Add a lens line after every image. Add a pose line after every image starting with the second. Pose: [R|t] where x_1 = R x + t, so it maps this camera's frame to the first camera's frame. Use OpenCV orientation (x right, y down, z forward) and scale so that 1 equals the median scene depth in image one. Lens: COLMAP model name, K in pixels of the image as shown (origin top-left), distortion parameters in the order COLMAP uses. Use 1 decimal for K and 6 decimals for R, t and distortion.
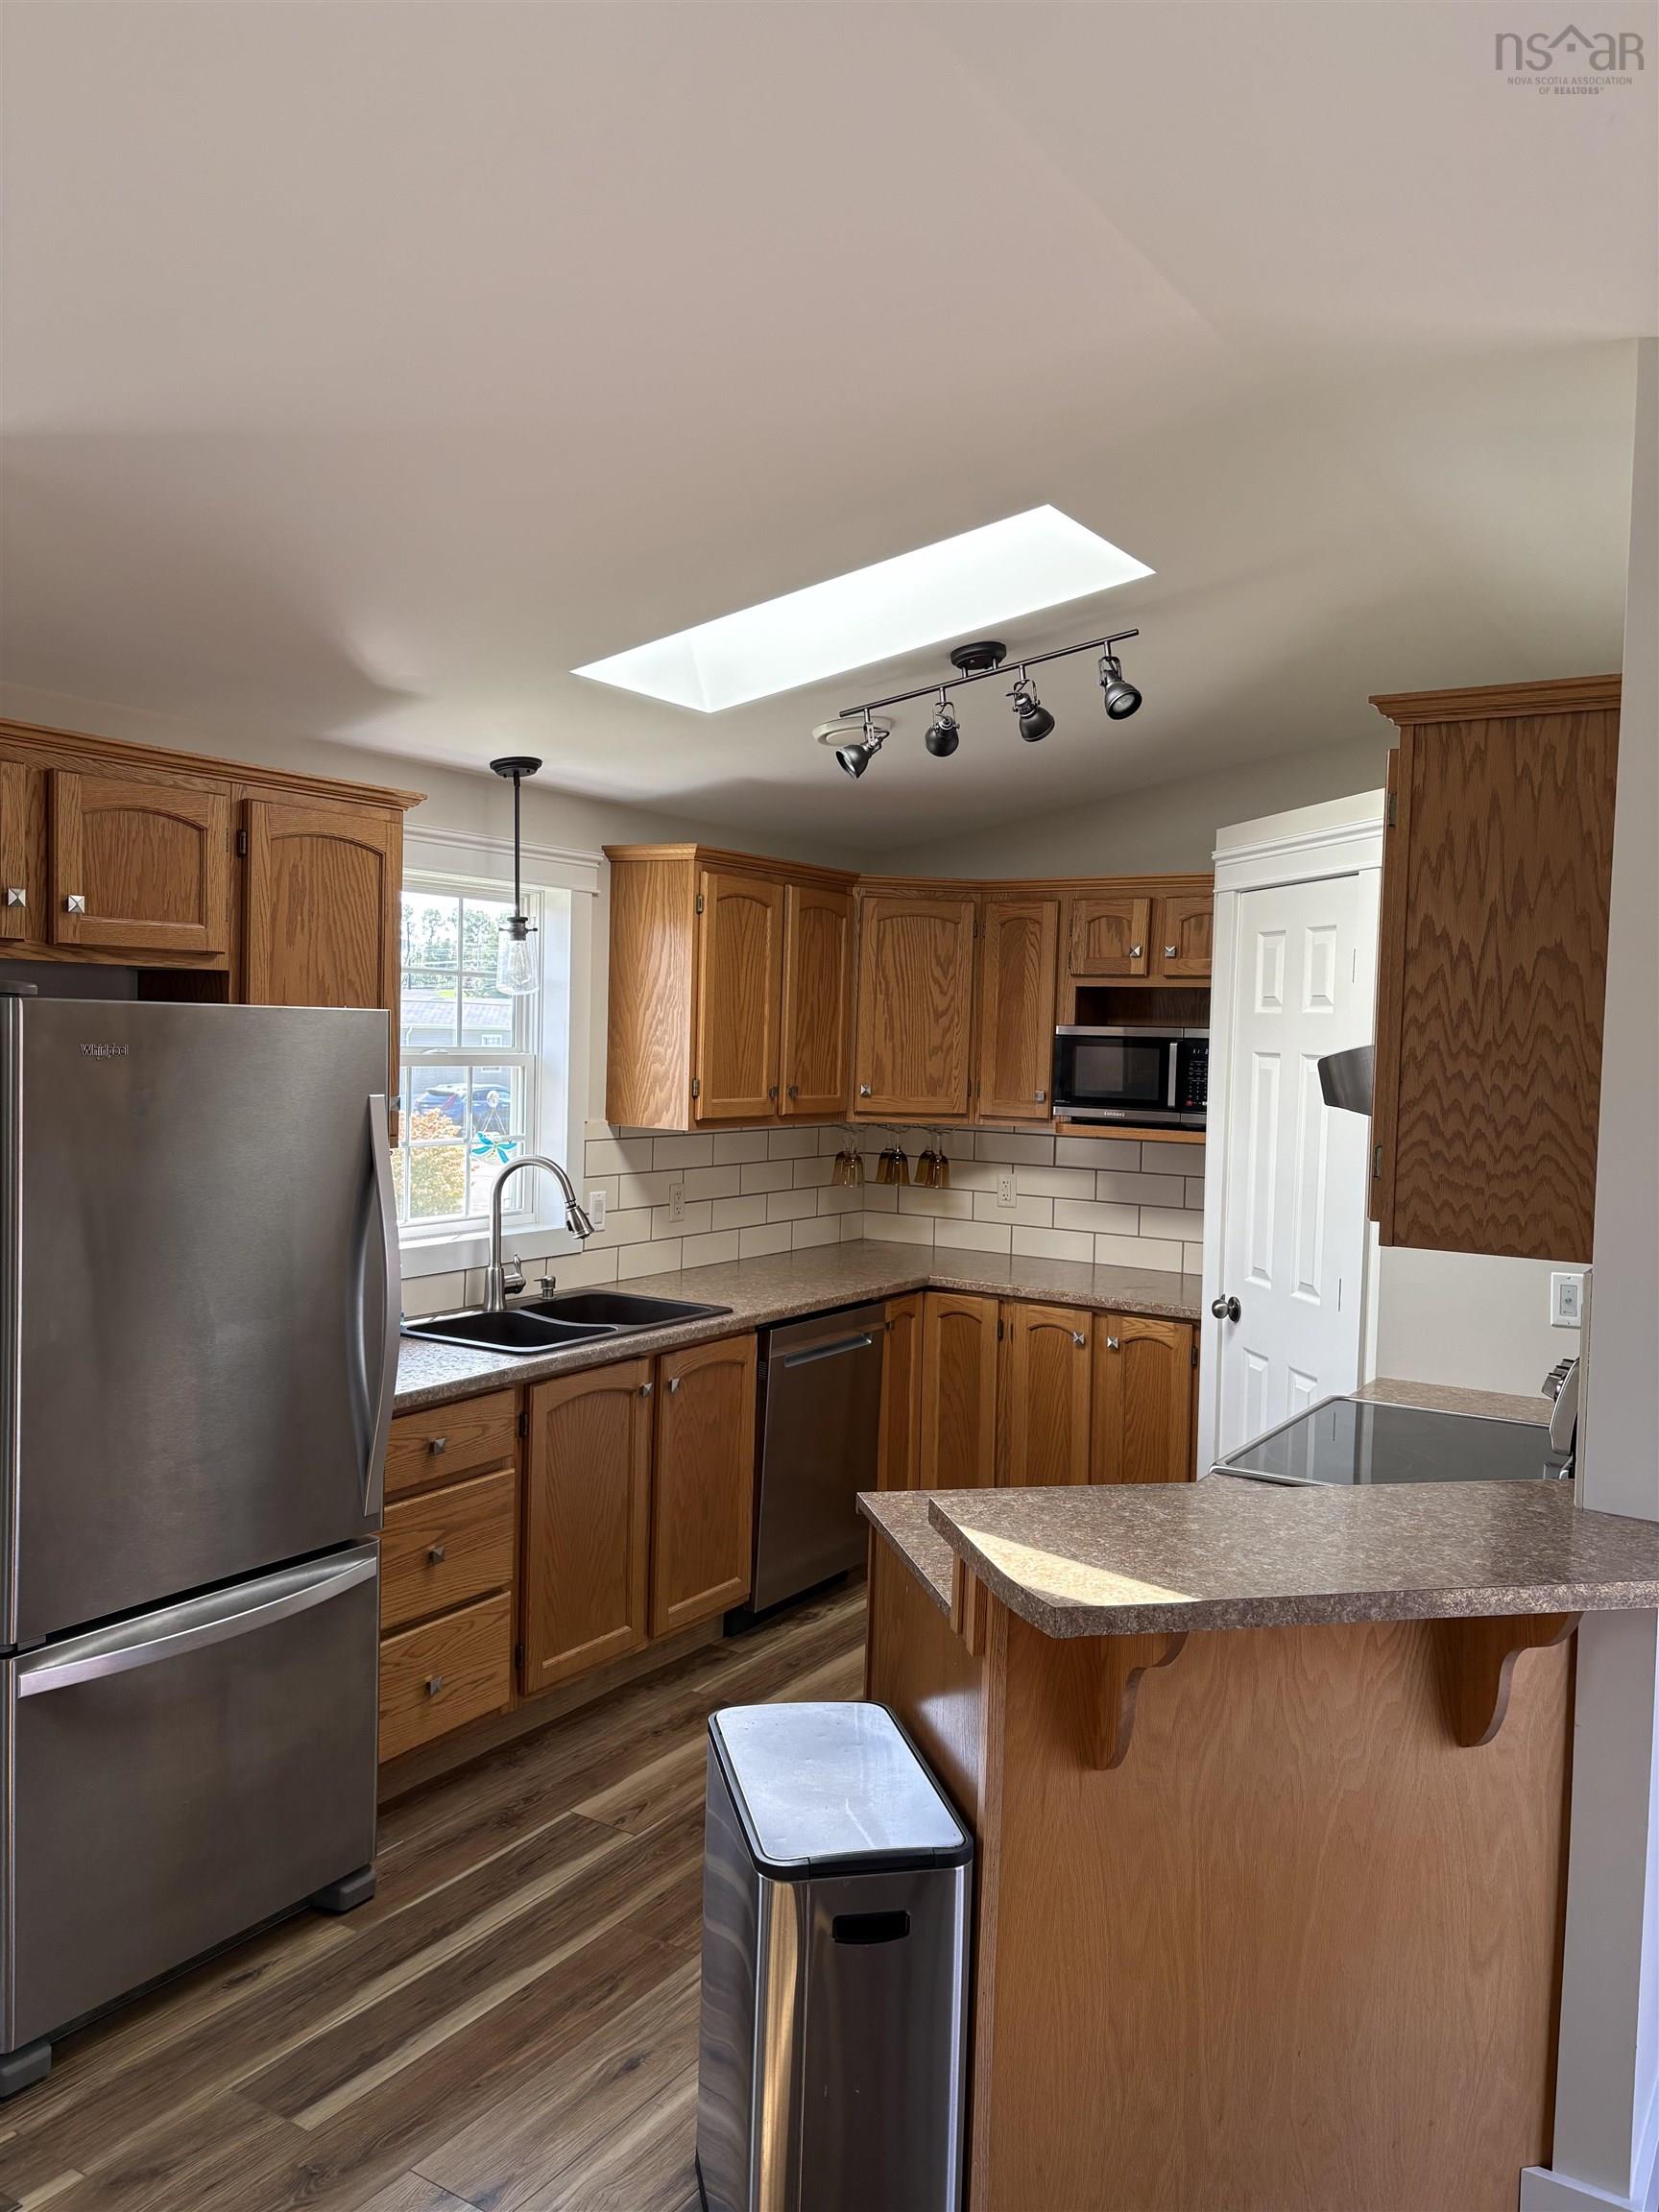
lens RADIAL K [[1644.3, 0, 862.1], [0, 1644.3, 1148.8], [0, 0, 1]] dist [0.057279, -0.090120]
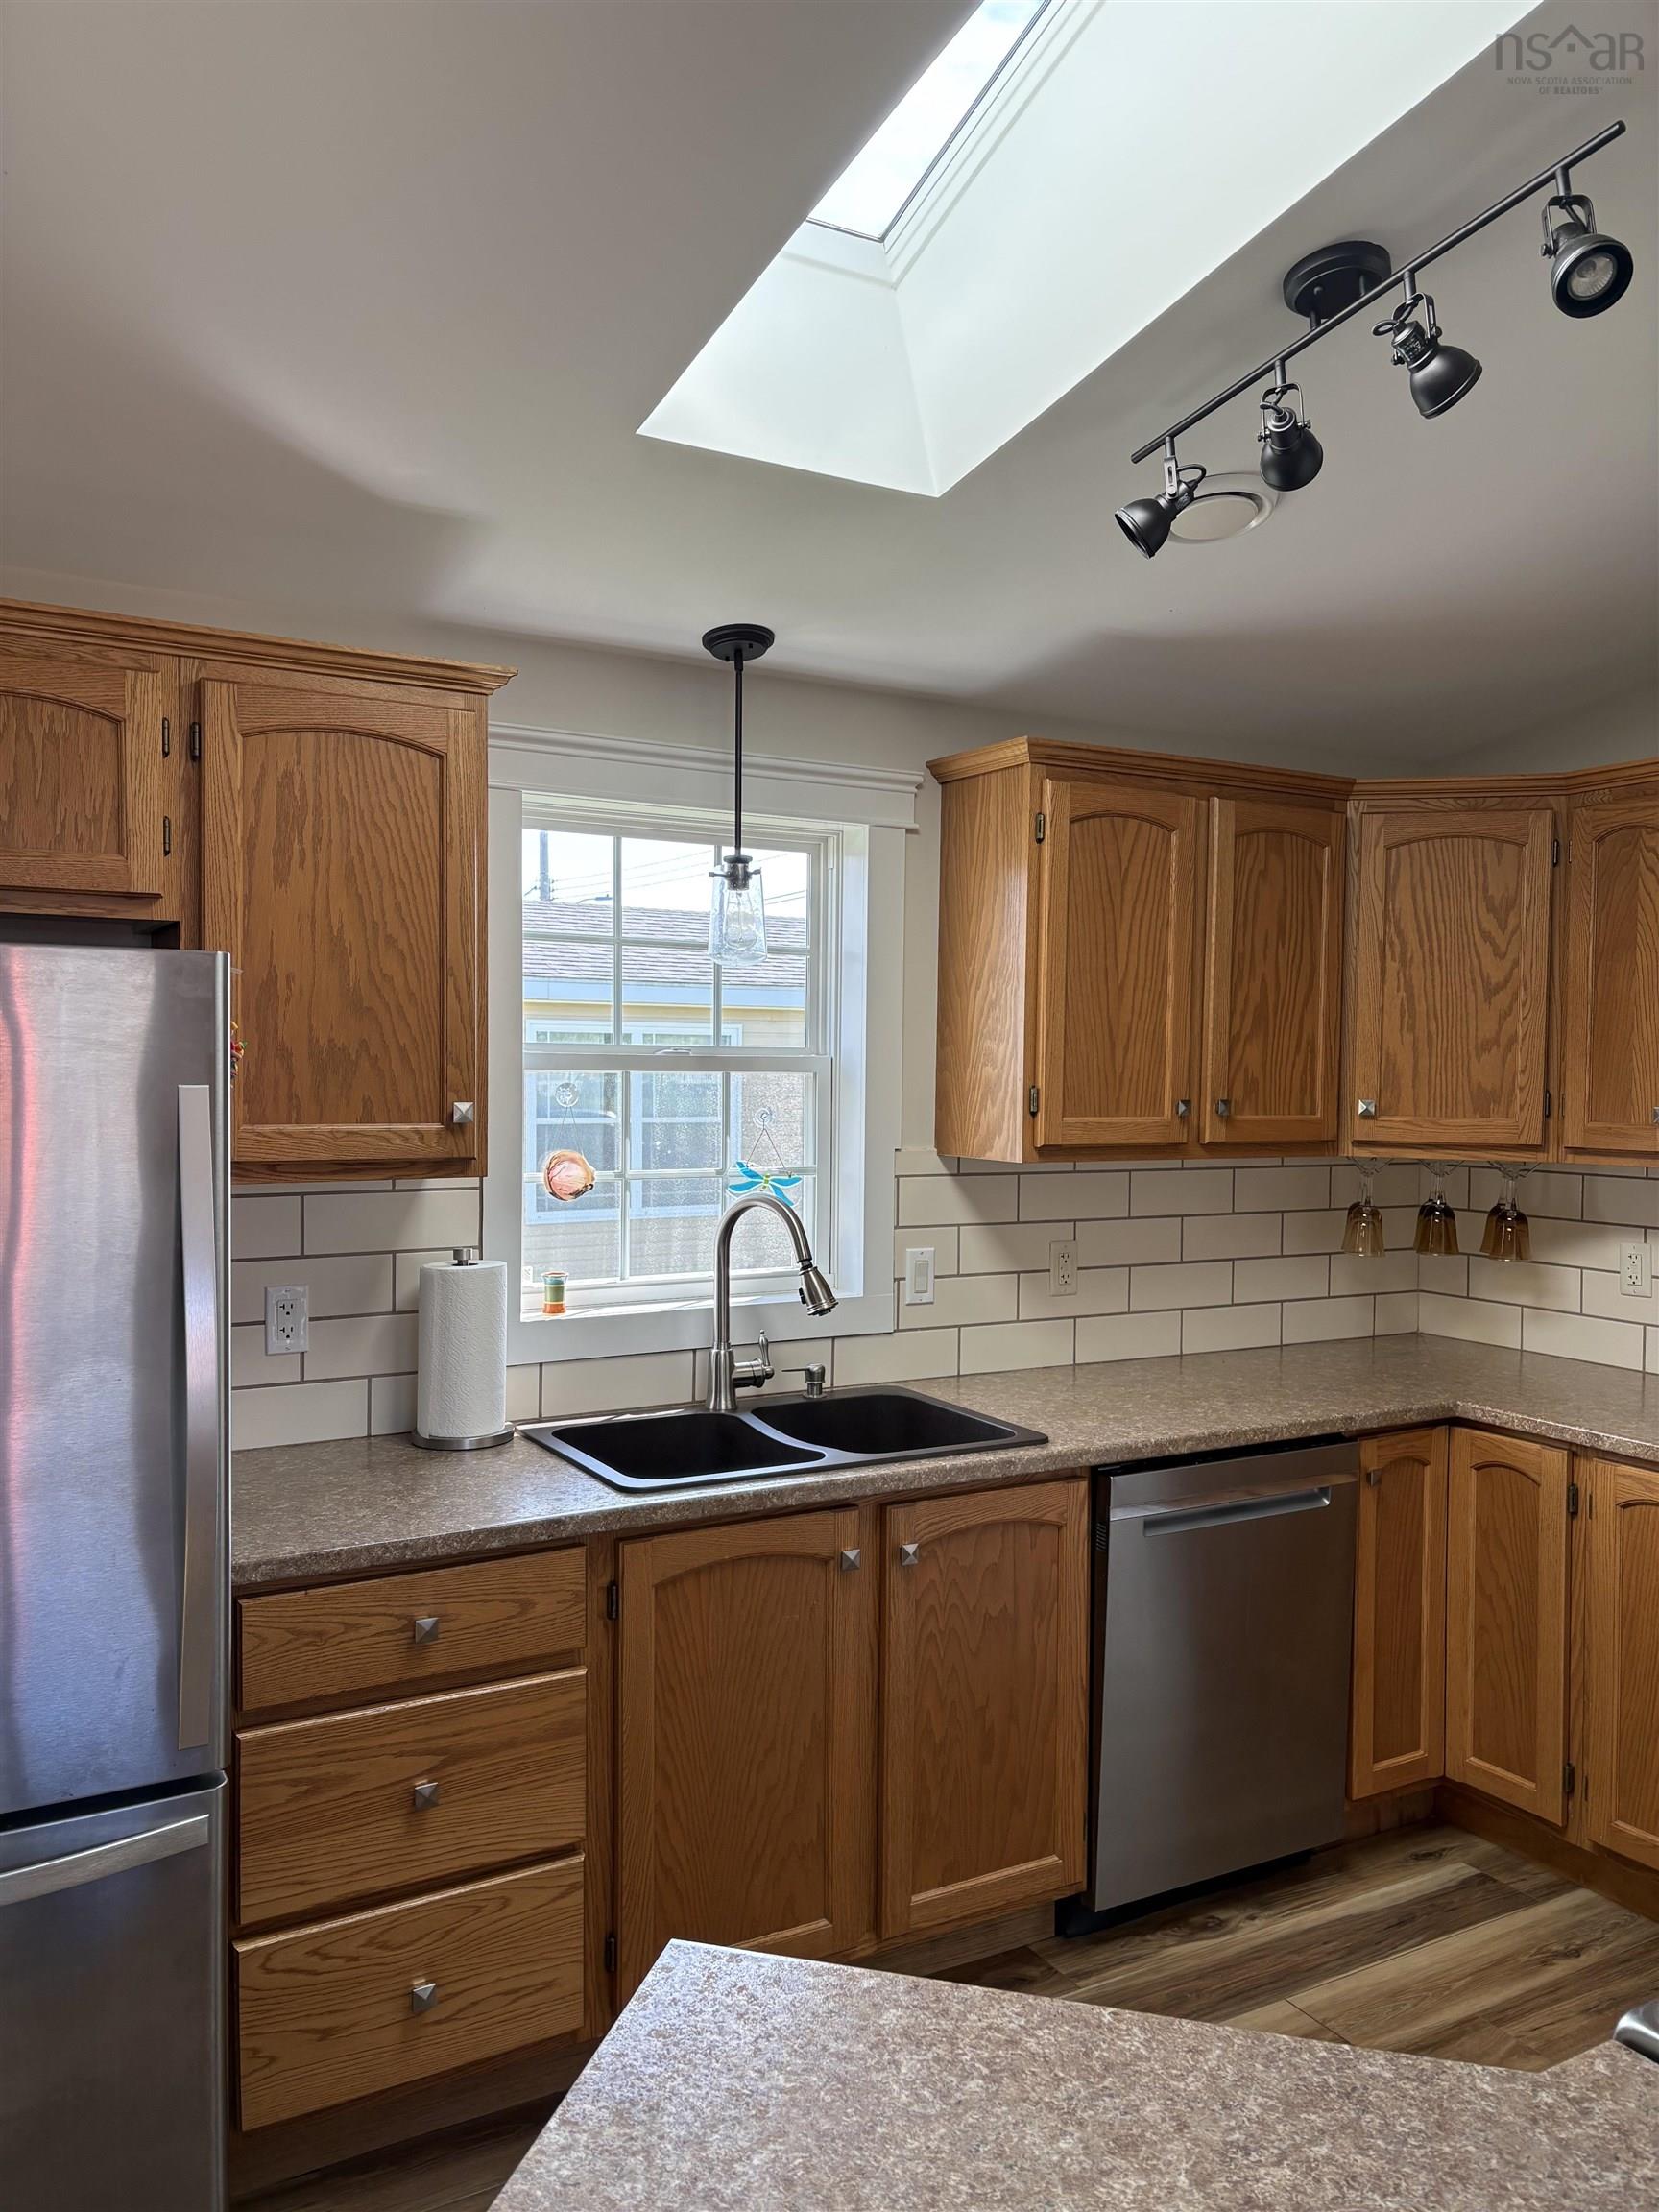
lens RADIAL K [[1644.3, 0, 862.1], [0, 1644.3, 1148.8], [0, 0, 1]] dist [0.057279, -0.090120]
pose [[0.882576, 0.006756, -0.470121, 0.153495], [-0.020766, 0.999481, -0.024623, 0.001127], [0.469710, 0.031494, 0.882259, 0.369822]]
